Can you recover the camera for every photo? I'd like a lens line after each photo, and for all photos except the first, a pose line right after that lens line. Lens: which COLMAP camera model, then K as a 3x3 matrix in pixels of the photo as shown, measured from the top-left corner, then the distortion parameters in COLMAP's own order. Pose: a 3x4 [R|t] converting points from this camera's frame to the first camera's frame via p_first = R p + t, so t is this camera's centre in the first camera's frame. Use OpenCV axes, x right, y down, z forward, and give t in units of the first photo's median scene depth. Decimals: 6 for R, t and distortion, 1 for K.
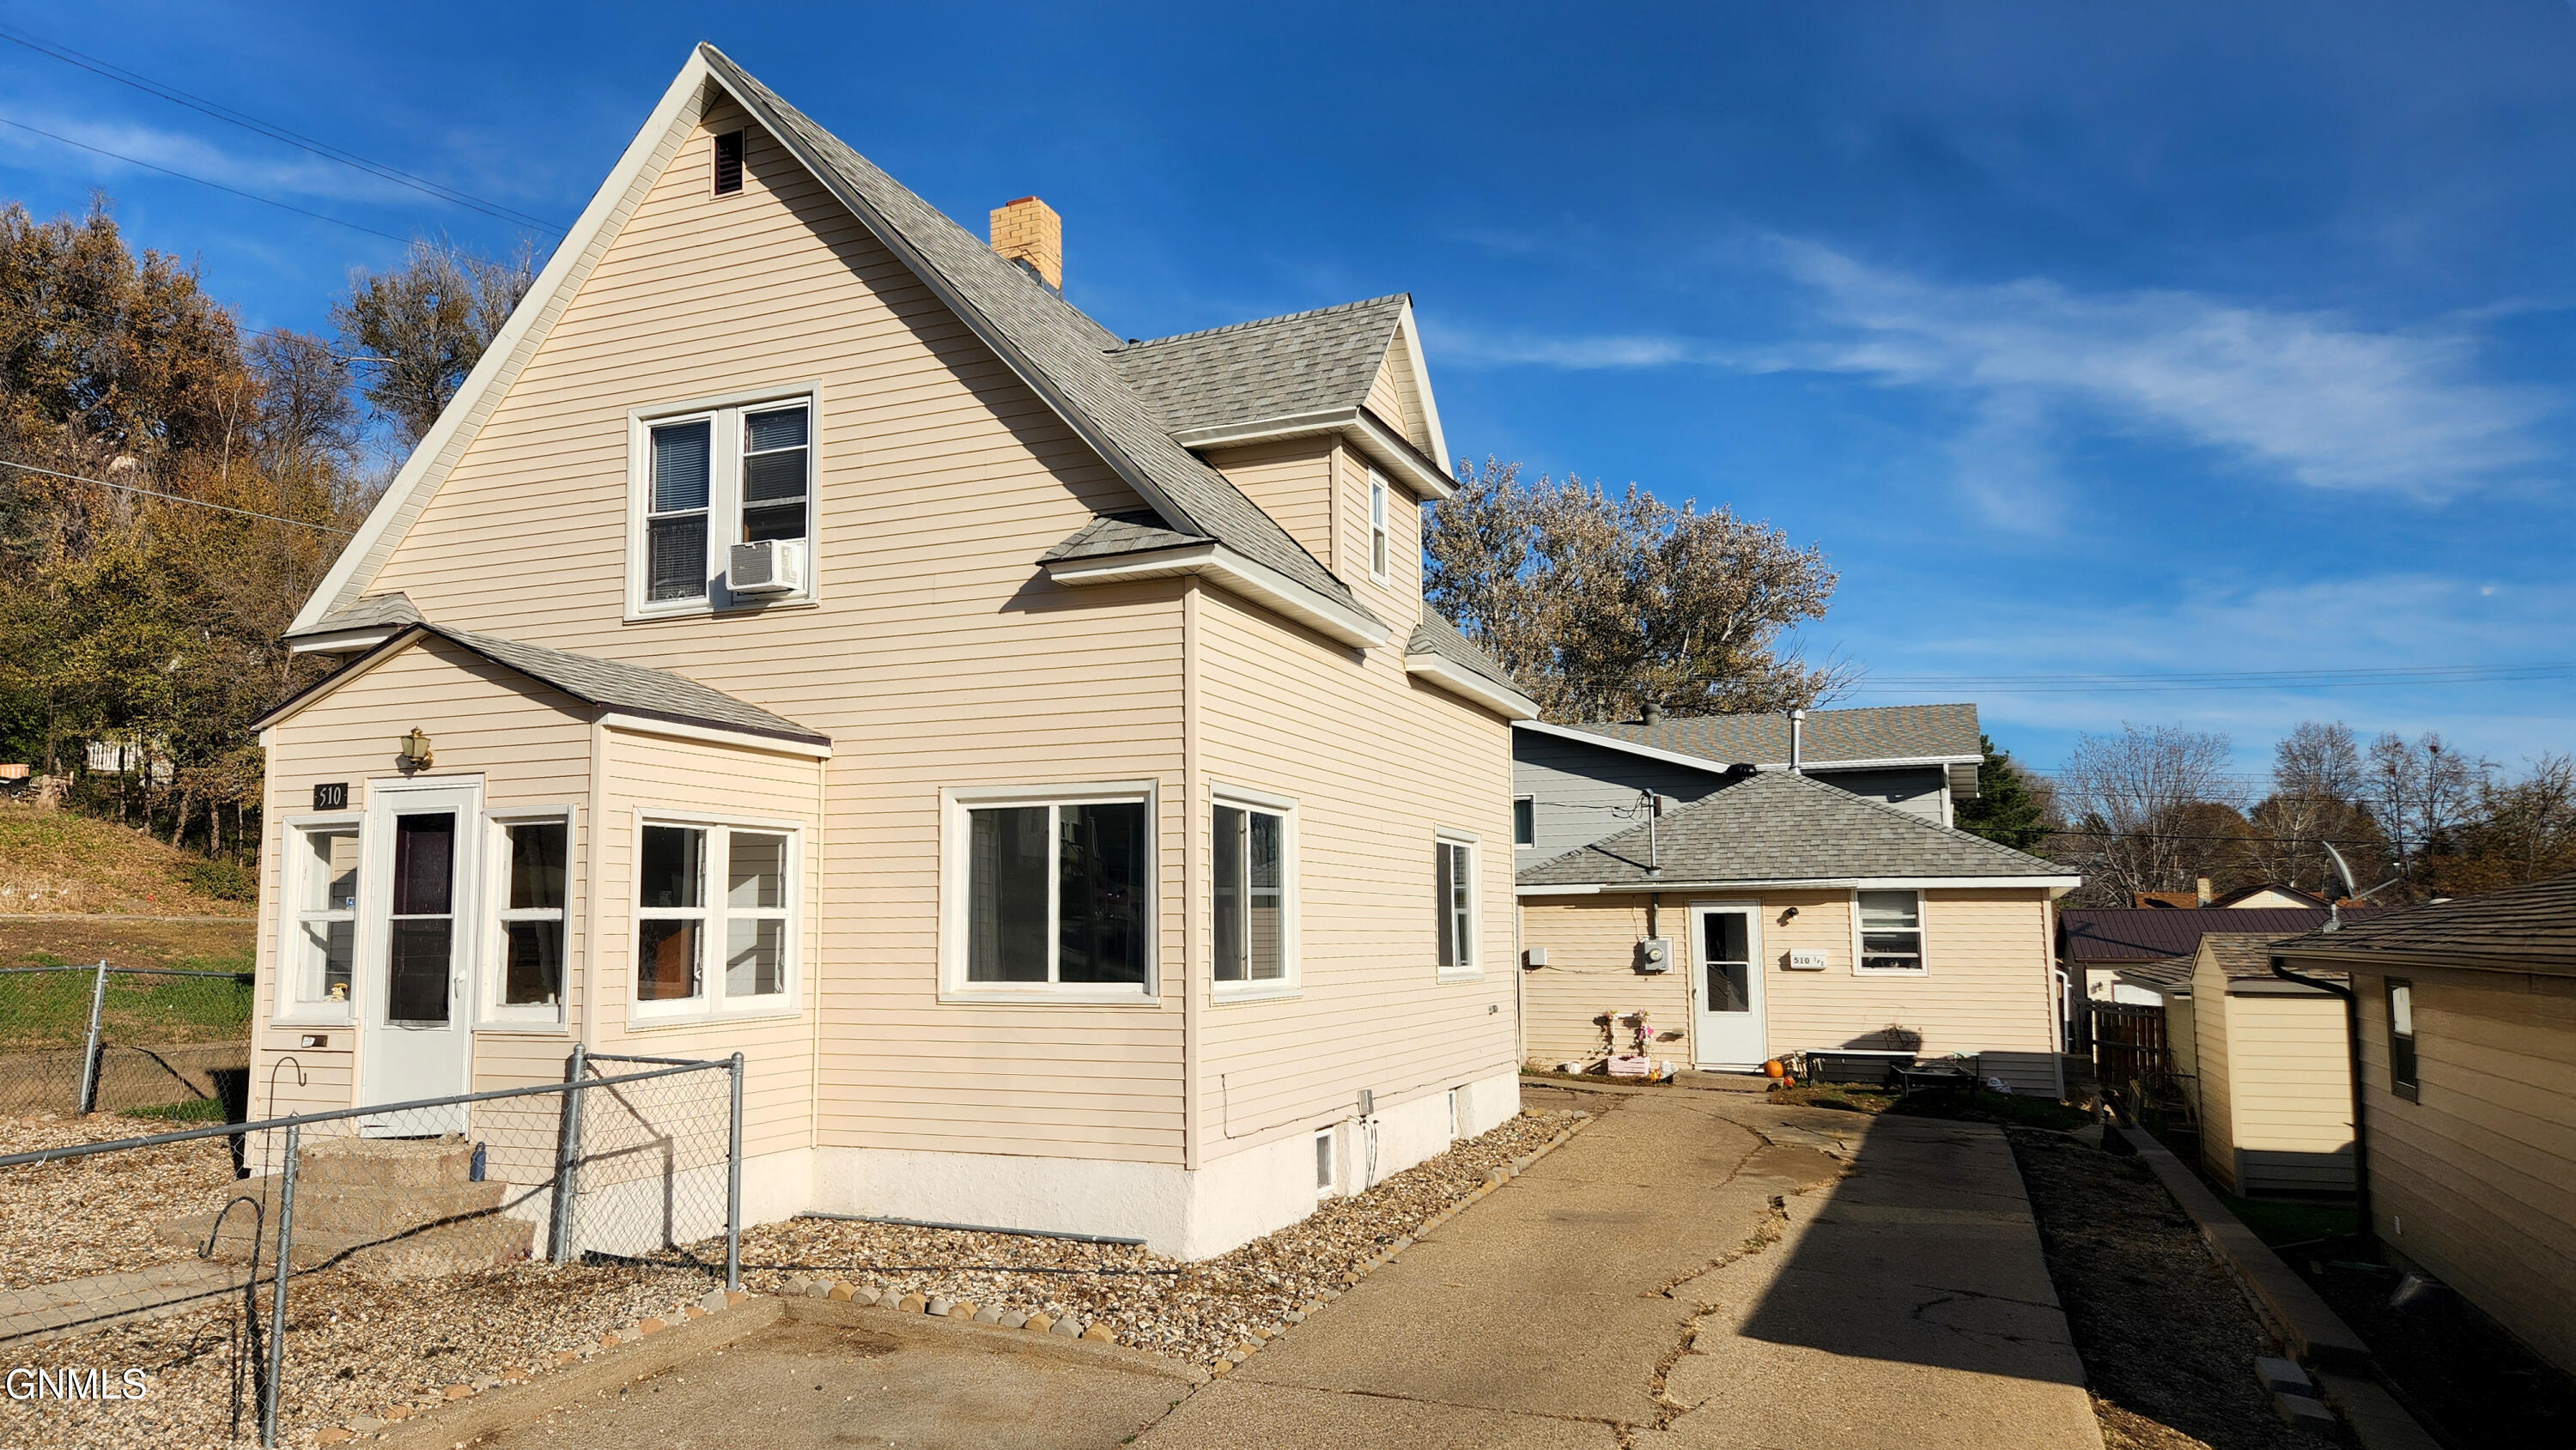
lens RADIAL K [[1624.9, 0, 1288.0], [0, 1624.9, 725.0], [0, 0, 1]] dist [0.064560, -0.061381]
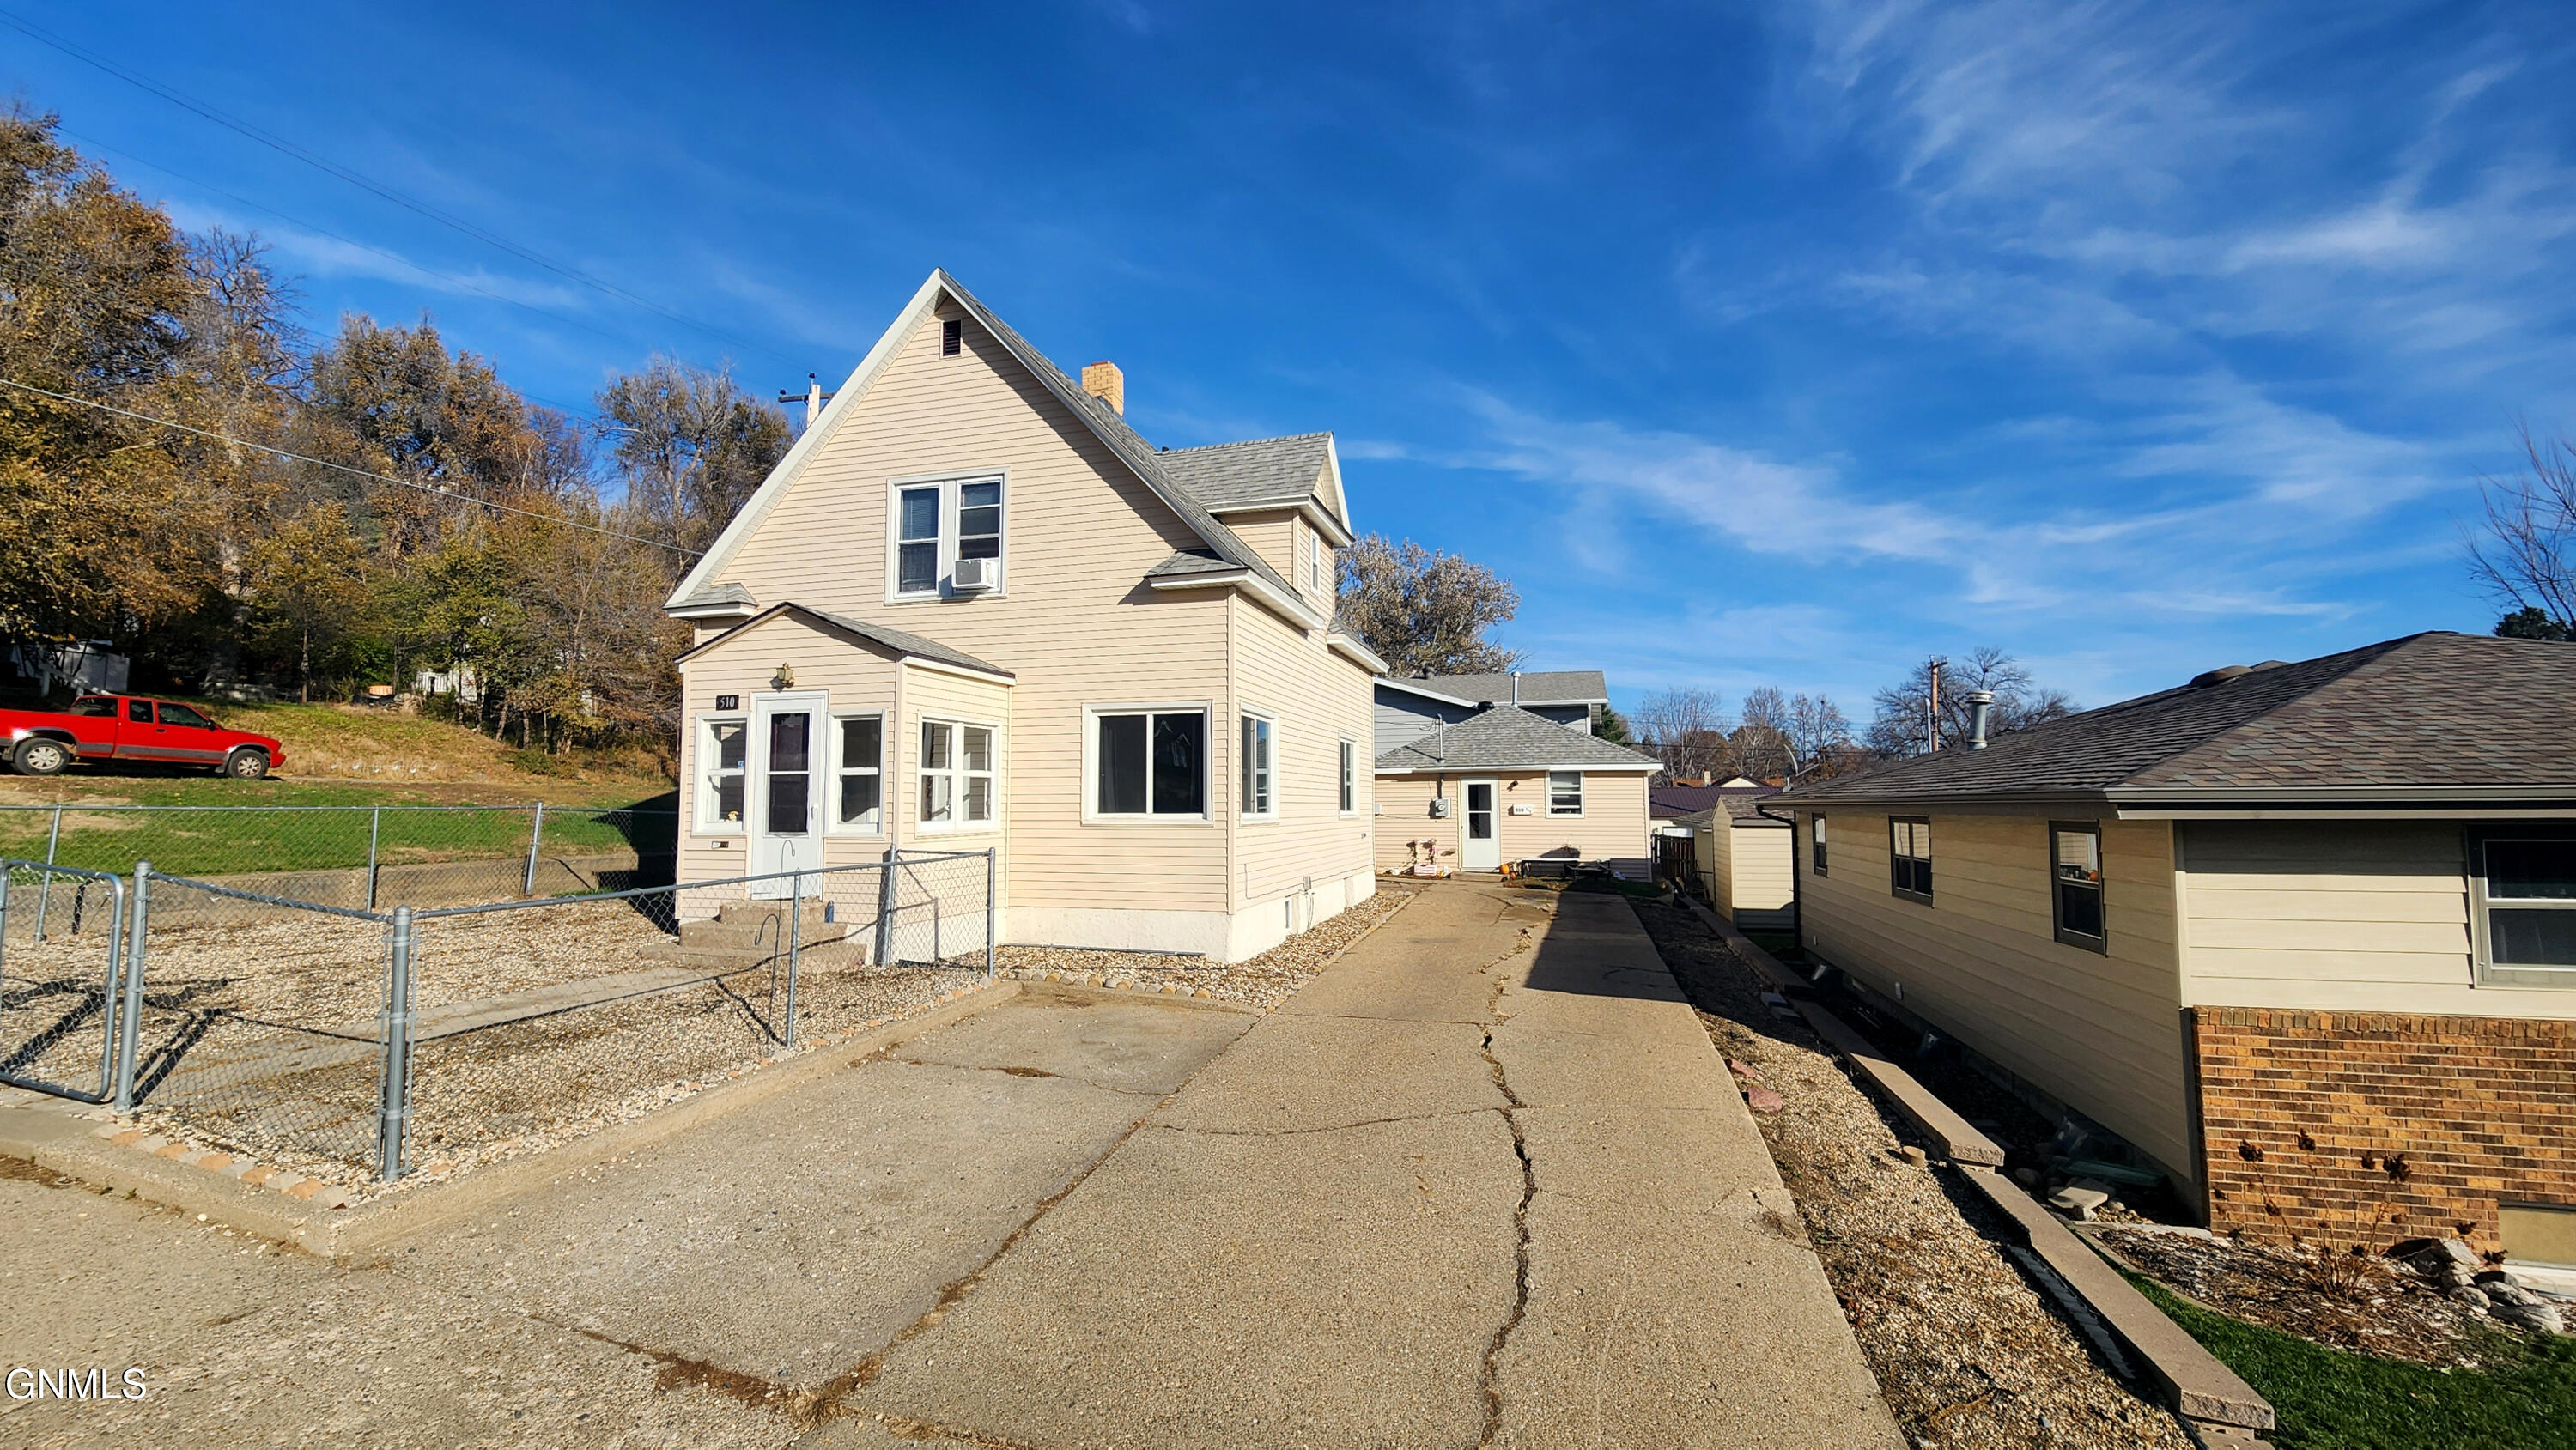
lens RADIAL K [[1040.8, 0, 1307.2], [0, 1040.8, 704.9], [0, 0, 1]] dist [-0.017979, -0.000022]
pose [[0.988095, 0.014291, 0.153177, -0.127127], [-0.017826, 0.999605, 0.021728, 0.009861], [-0.152806, -0.024199, 0.987960, -0.125701]]
